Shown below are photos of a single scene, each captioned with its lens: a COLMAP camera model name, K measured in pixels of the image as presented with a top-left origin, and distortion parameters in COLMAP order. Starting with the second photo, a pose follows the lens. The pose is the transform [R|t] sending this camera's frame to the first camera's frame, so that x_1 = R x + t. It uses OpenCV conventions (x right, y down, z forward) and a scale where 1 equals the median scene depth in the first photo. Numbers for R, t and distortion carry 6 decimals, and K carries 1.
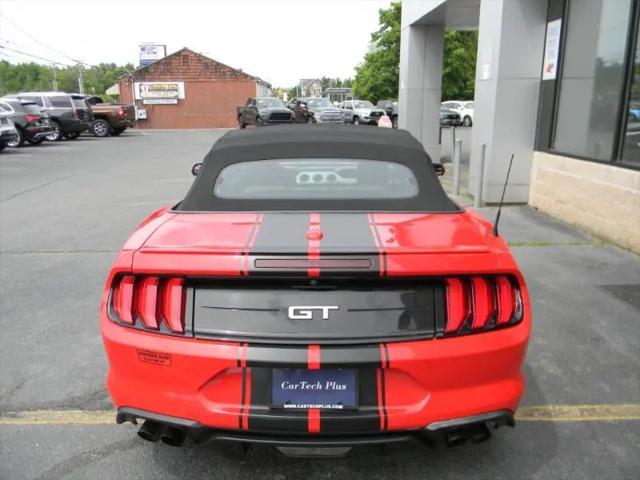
lens RADIAL K [[510.2, 0, 310.8], [0, 510.2, 232.6], [0, 0, 1]] dist [-0.002119, -0.012996]
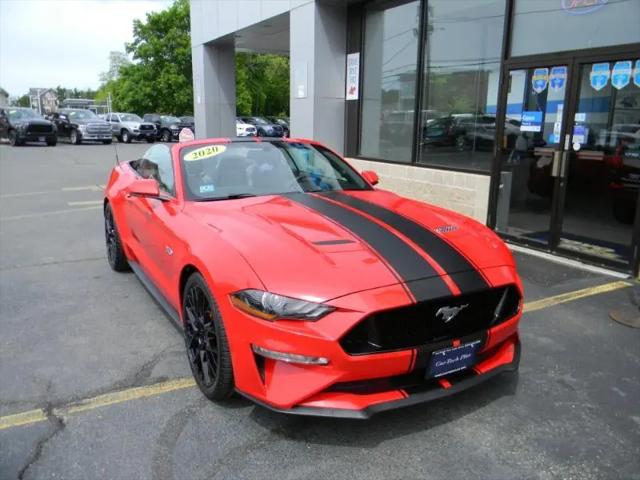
lens RADIAL K [[510.2, 0, 310.8], [0, 510.2, 232.6], [0, 0, 1]] dist [-0.002119, -0.012996]
pose [[0.890695, -0.080247, 0.447463, -0.115827], [0.092282, 0.995720, -0.005122, 0.011310], [-0.445137, 0.045855, 0.894288, -0.032129]]
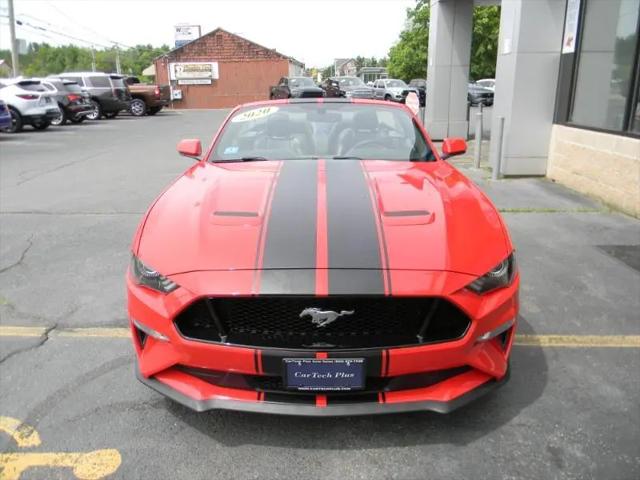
lens RADIAL K [[510.2, 0, 310.8], [0, 510.2, 232.6], [0, 0, 1]] dist [-0.002119, -0.012996]
pose [[0.997916, 0.012210, -0.063361, 0.012536], [-0.009916, 0.999288, 0.036404, 0.014566], [0.063761, -0.035700, 0.997326, -0.033534]]
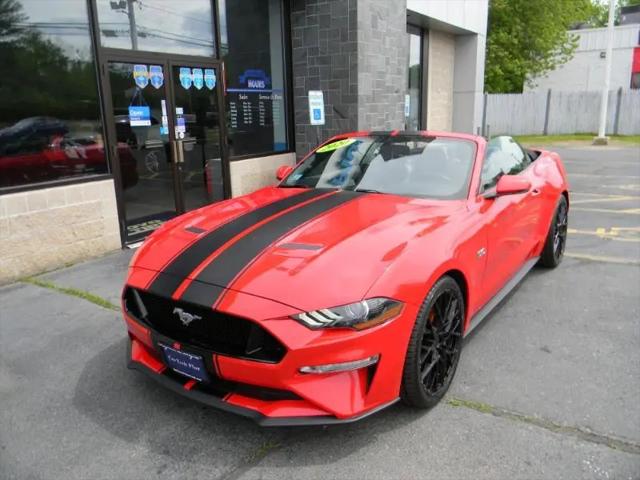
lens RADIAL K [[510.2, 0, 310.8], [0, 510.2, 232.6], [0, 0, 1]] dist [-0.002119, -0.012996]
pose [[-0.813992, -0.105380, 0.571237, -0.132751], [0.175858, 0.892549, 0.415247, -0.141834], [-0.553615, 0.438465, -0.707996, 0.569048]]
